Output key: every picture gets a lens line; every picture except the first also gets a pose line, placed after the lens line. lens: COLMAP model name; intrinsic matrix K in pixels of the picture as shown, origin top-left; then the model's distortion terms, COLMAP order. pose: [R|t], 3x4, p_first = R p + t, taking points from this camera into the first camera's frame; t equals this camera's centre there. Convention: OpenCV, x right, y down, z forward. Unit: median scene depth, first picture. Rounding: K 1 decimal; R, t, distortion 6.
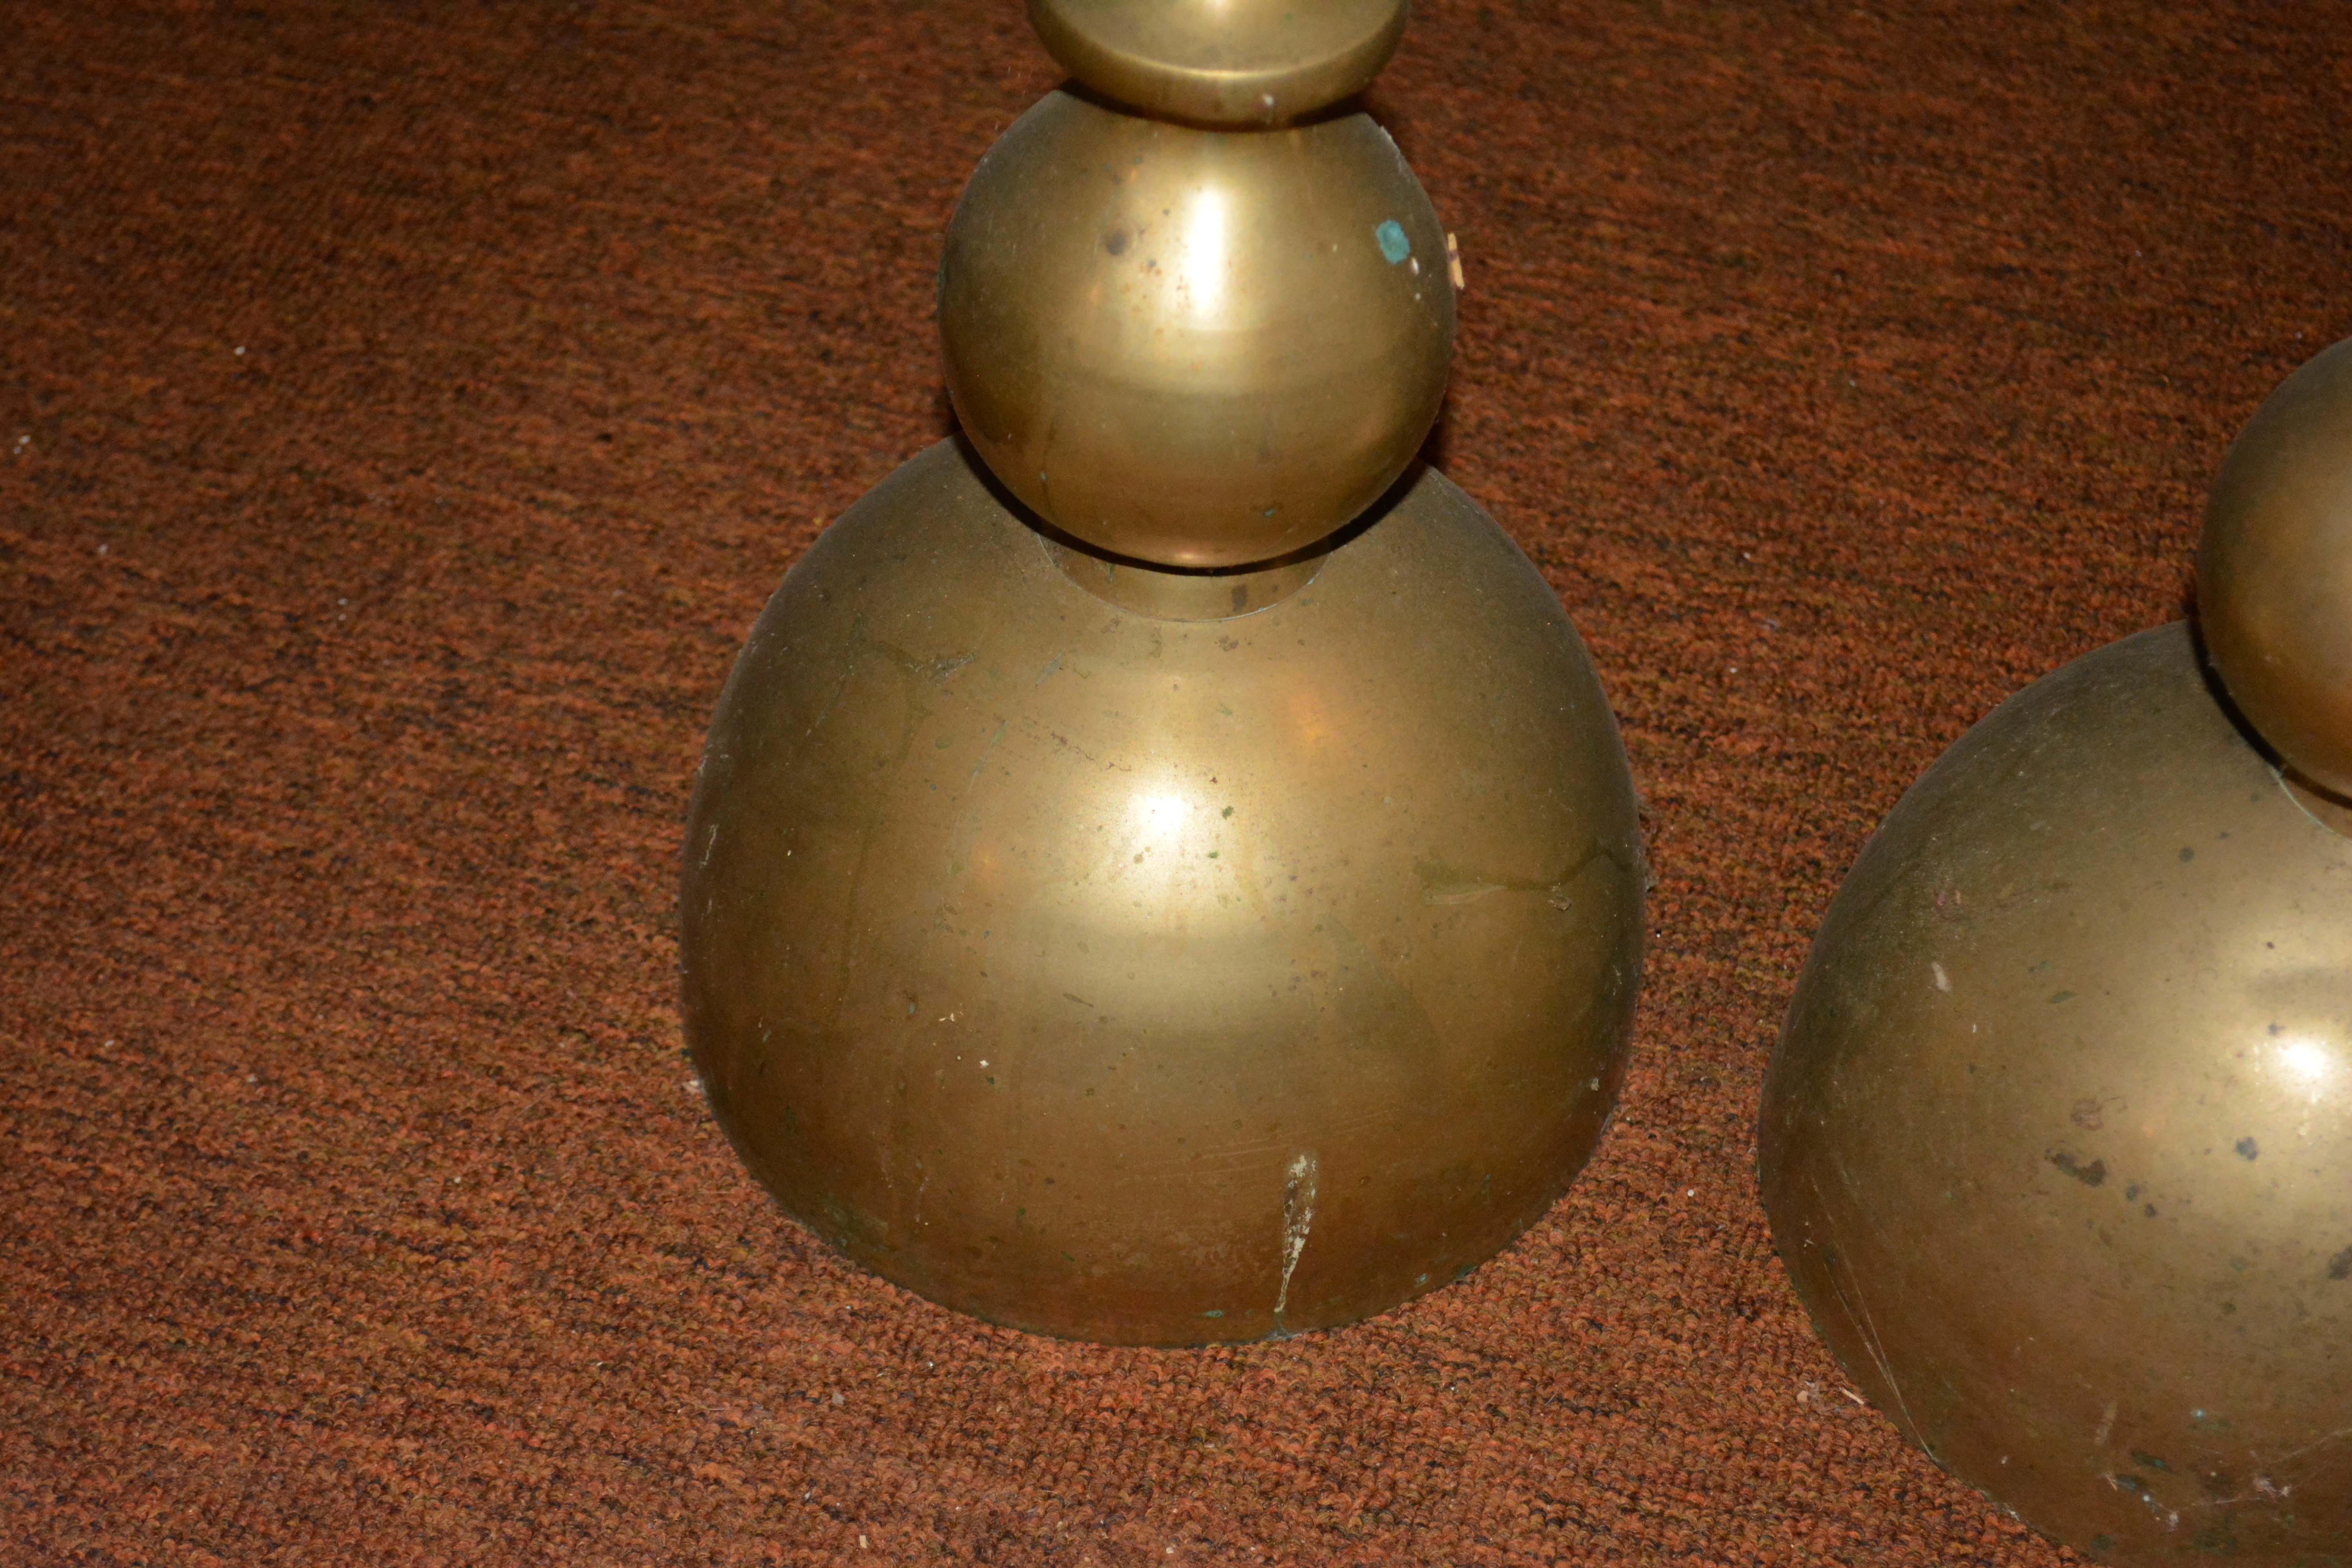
lens RADIAL K [[4488.4, 0, 1173.7], [0, 4488.4, 792.2], [0, 0, 1]] dist [0.036136, 0.000000]
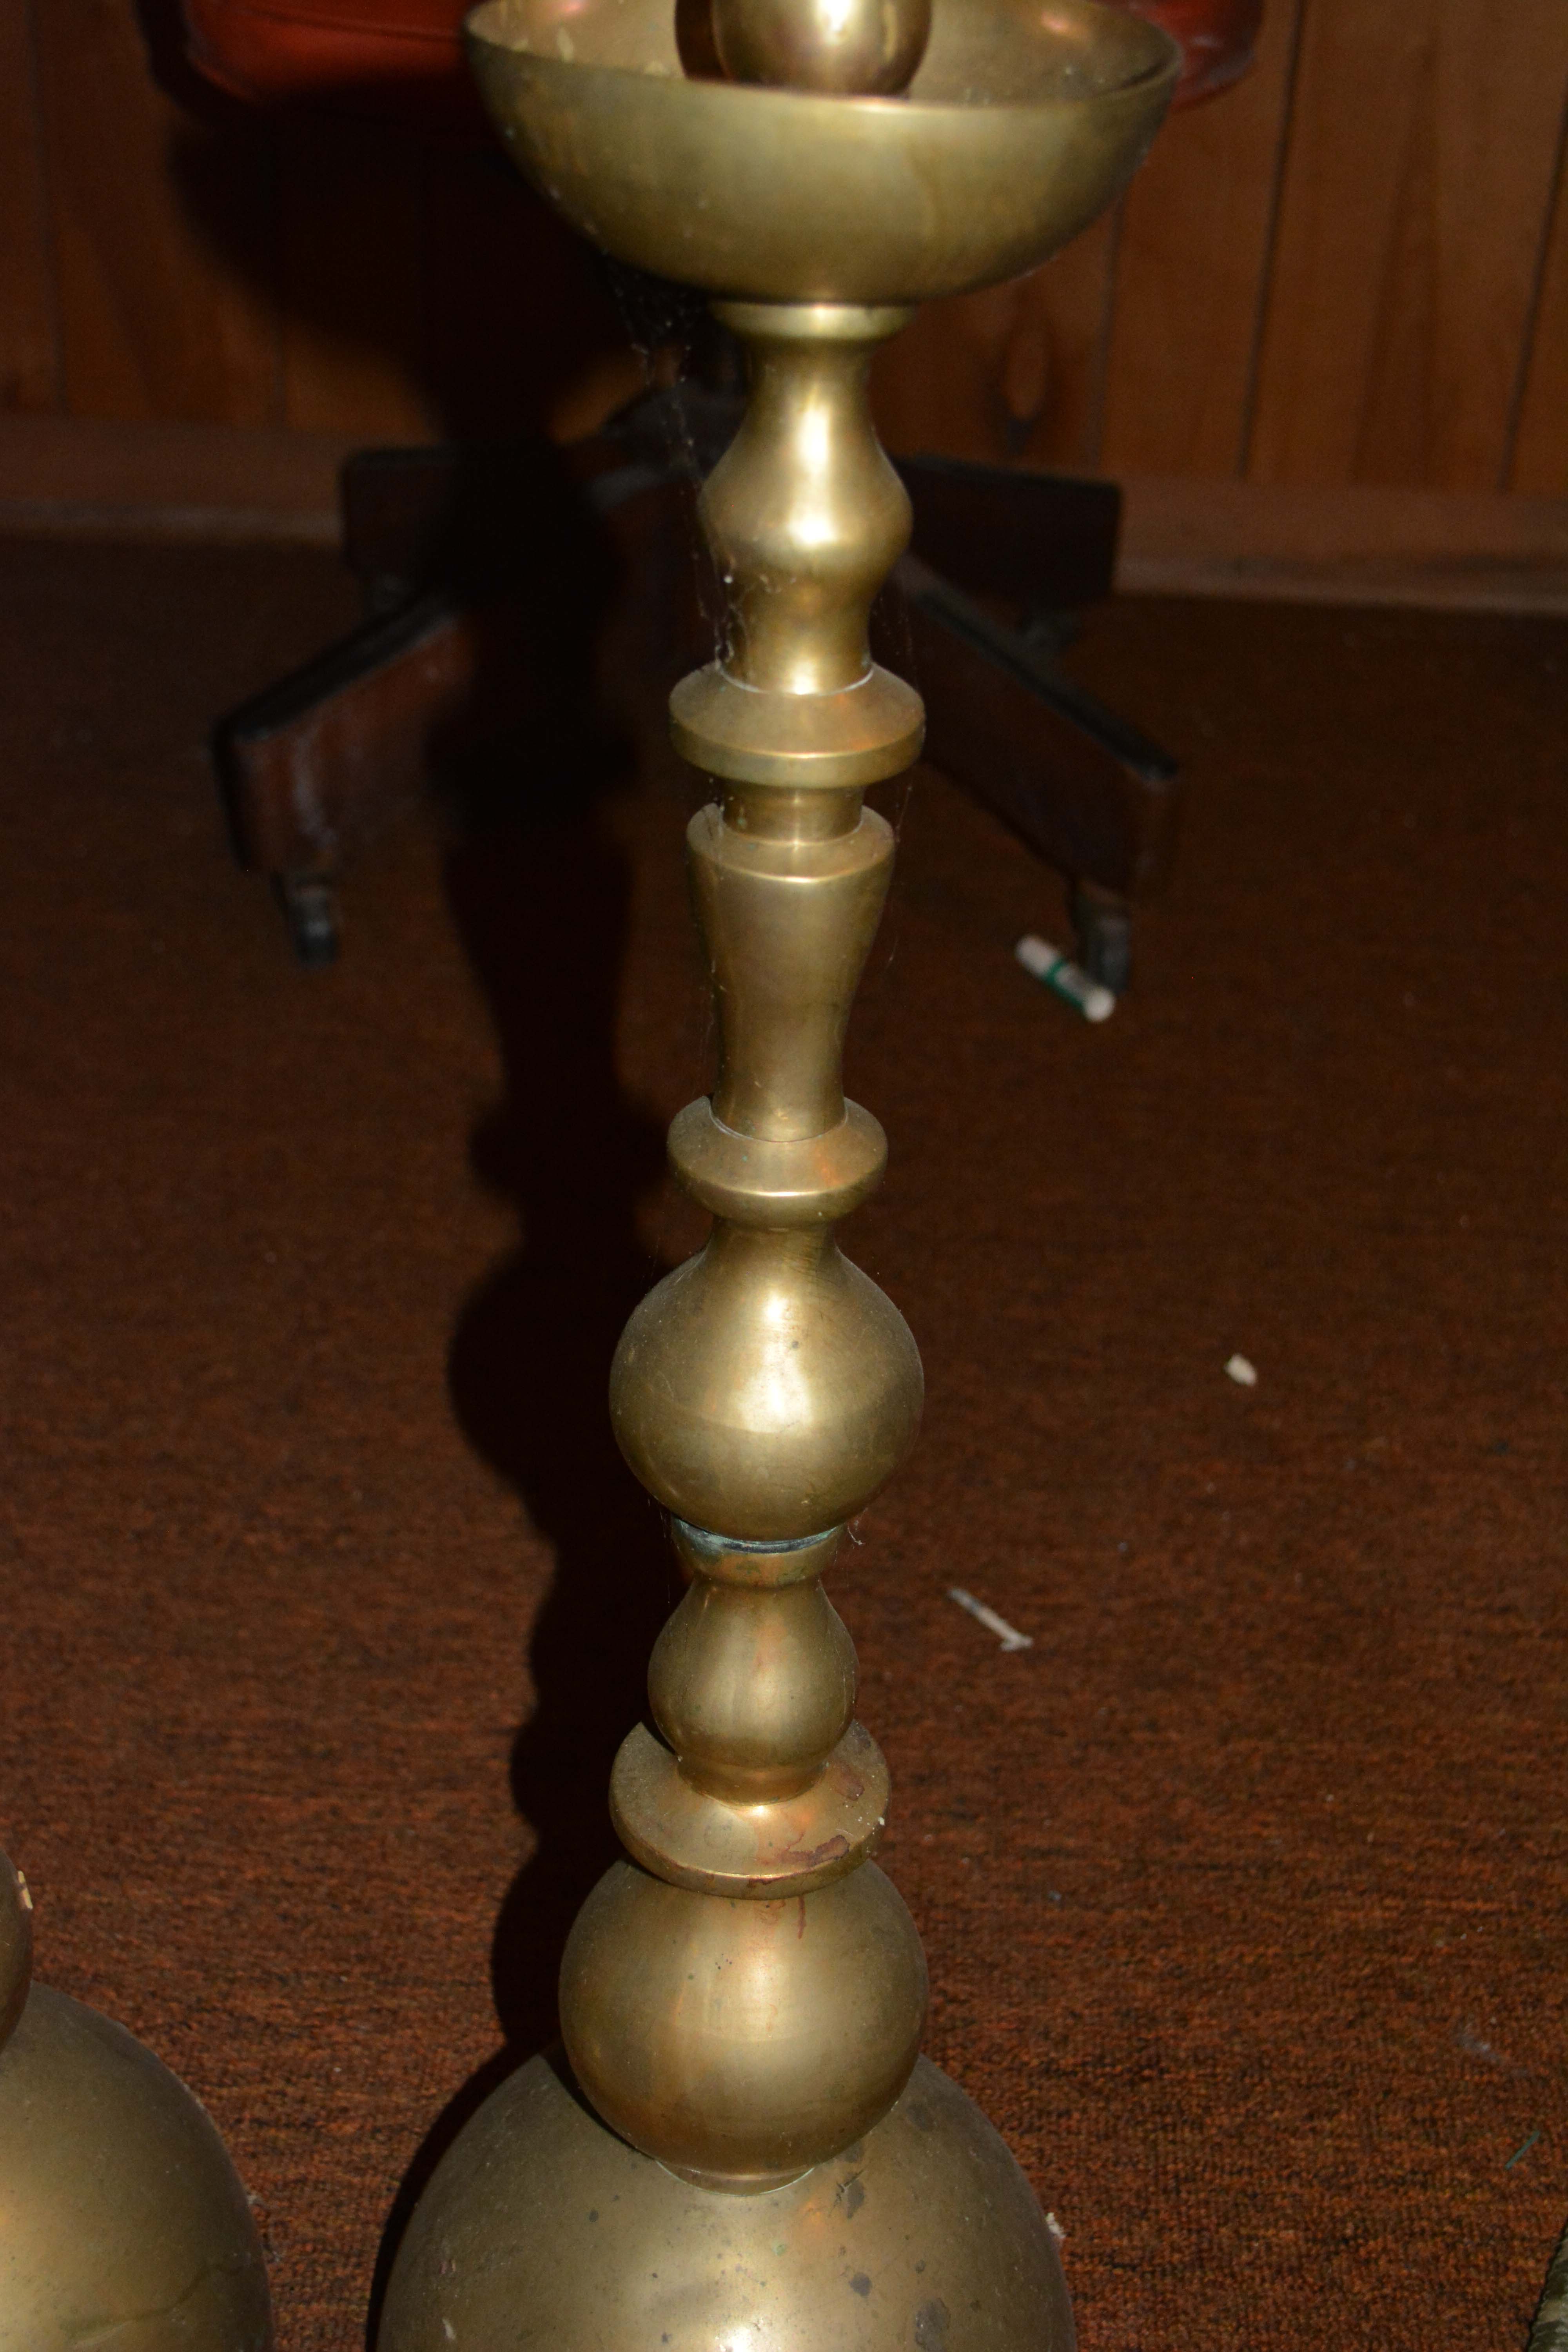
lens RADIAL K [[3048.8, 0, 778.7], [0, 3048.8, 1160.4], [0, 0, 1]] dist [-0.027663, 0.000000]
pose [[0.970279, -0.129987, 0.204114, 0.102284], [0.174541, 0.960161, -0.218236, -0.070292], [-0.167615, 0.247376, 0.954311, -0.016509]]
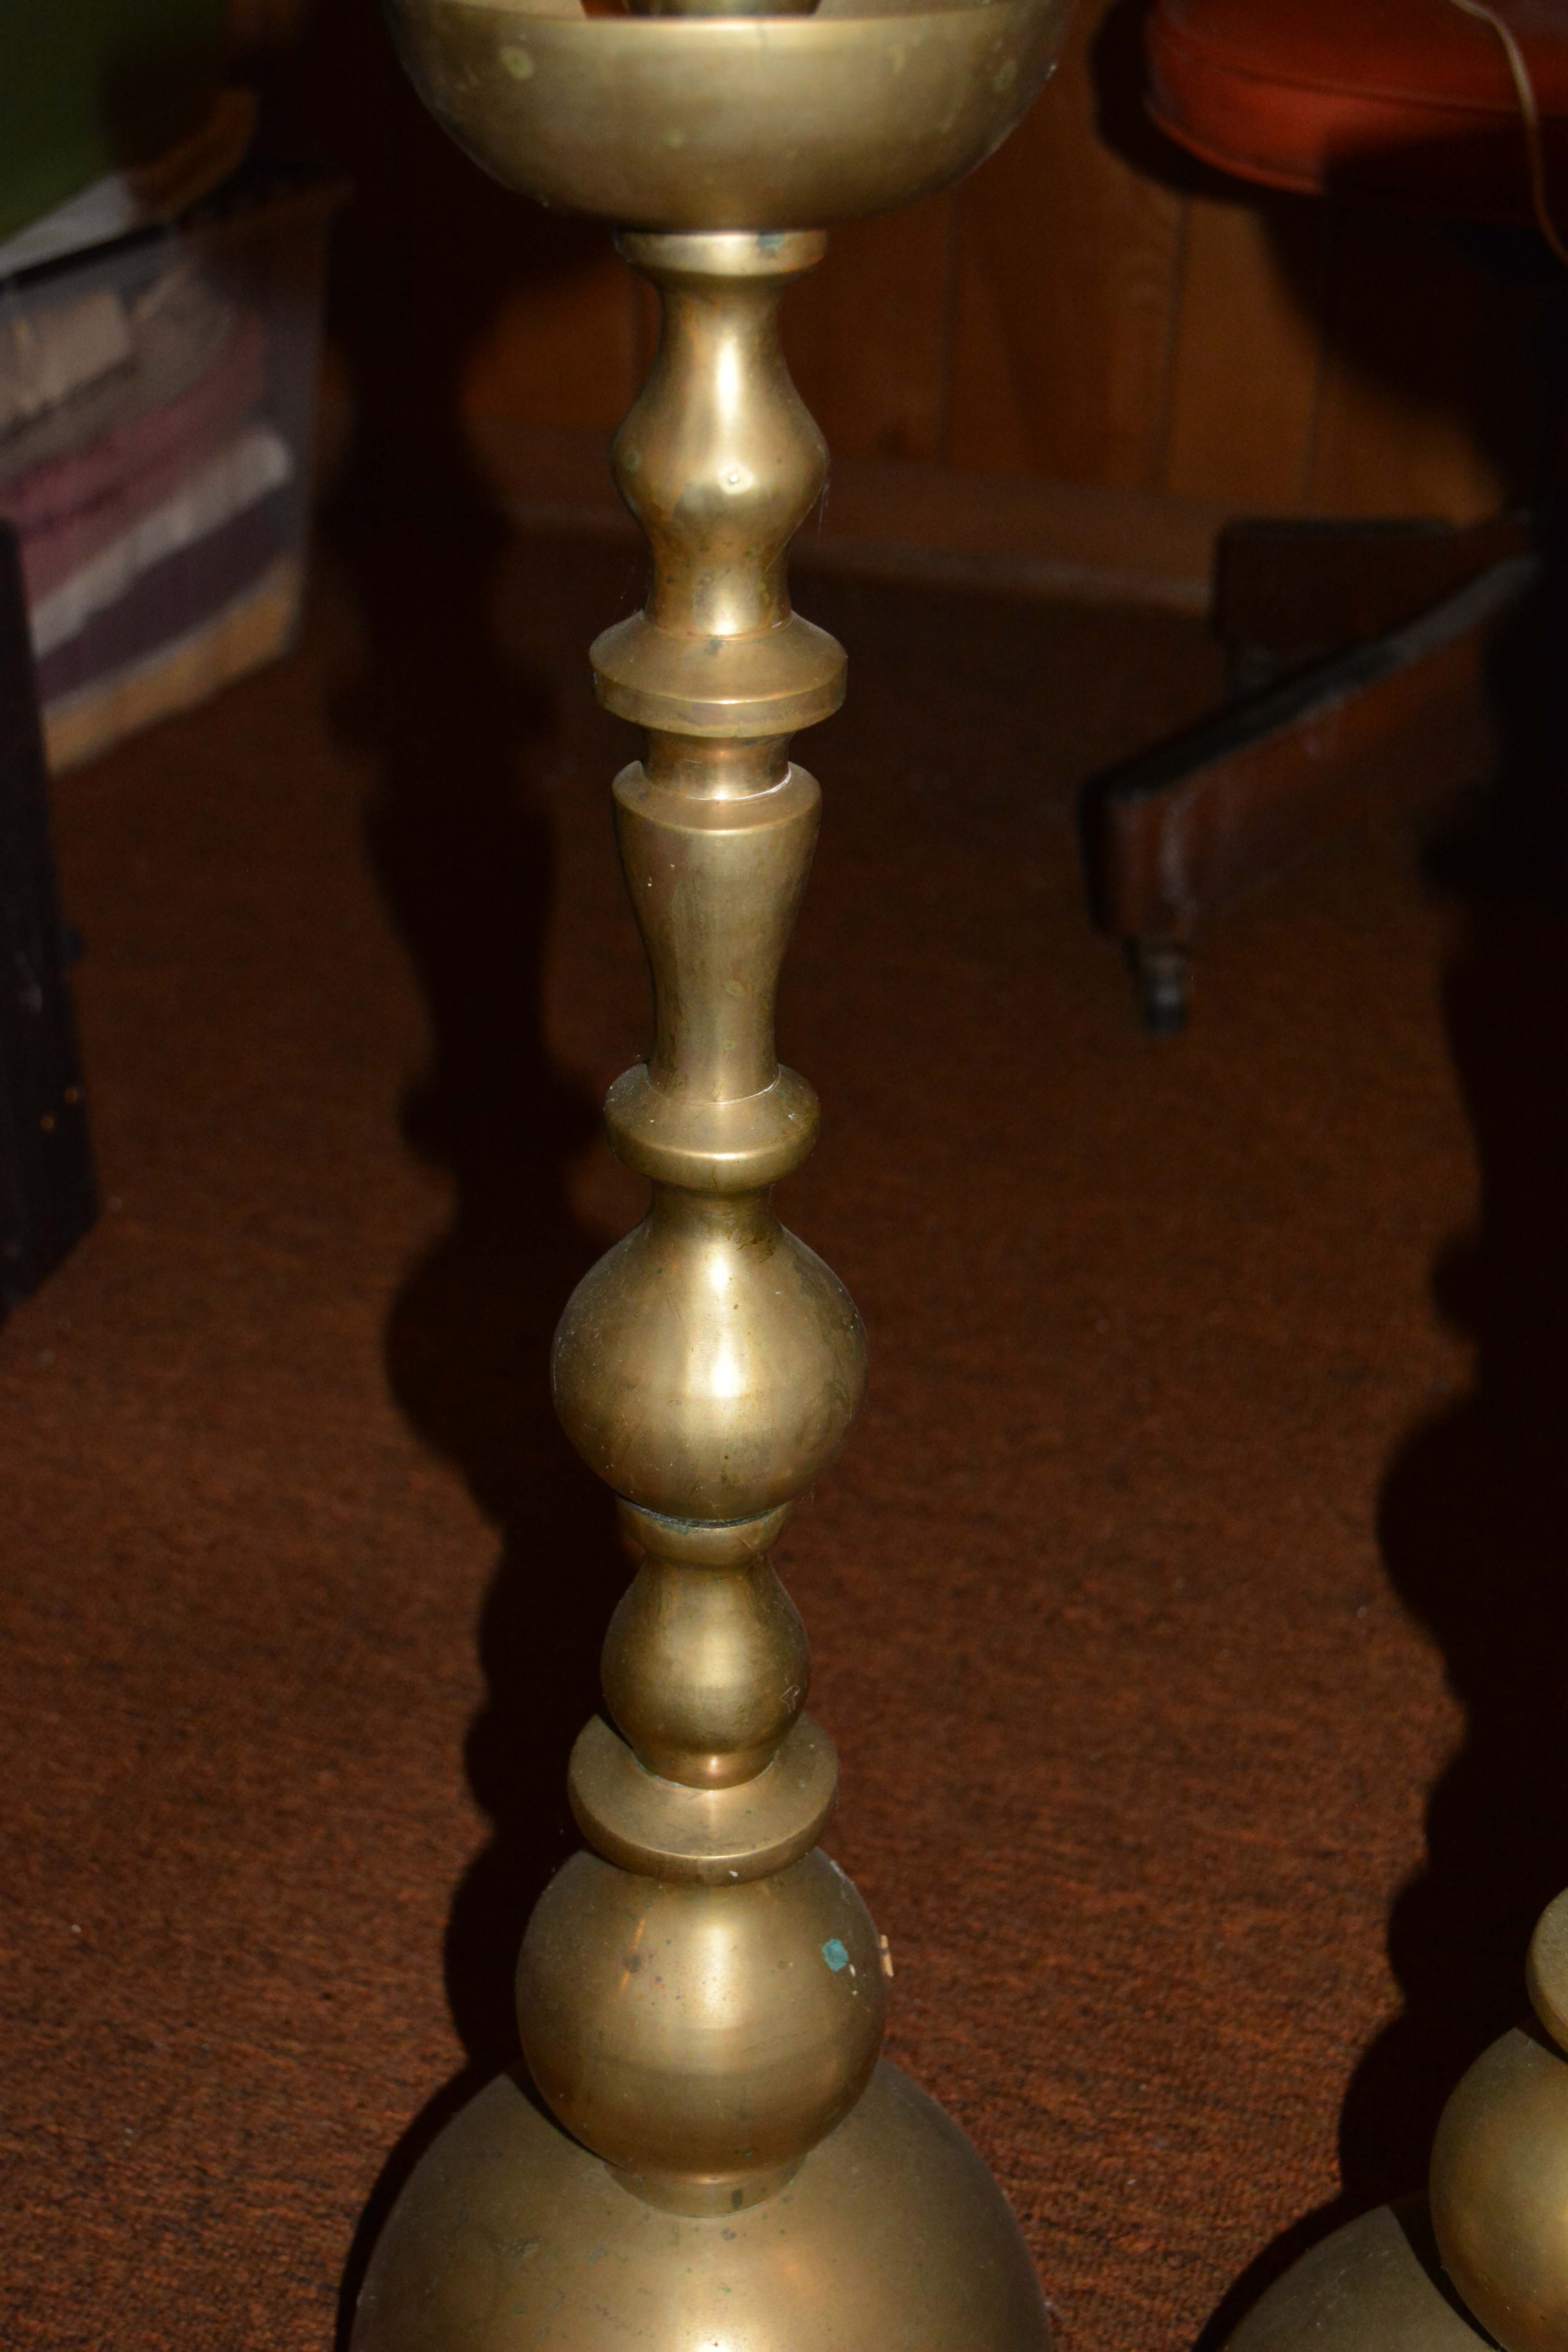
lens RADIAL K [[3048.8, 0, 784.3], [0, 3048.8, 1168.4], [0, 0, 1]] dist [-0.027663, 0.000000]
pose [[0.999635, -0.011353, -0.024524, 0.045280], [0.004619, 0.965895, -0.258892, -0.087606], [0.026627, 0.258684, 0.965595, 0.020697]]
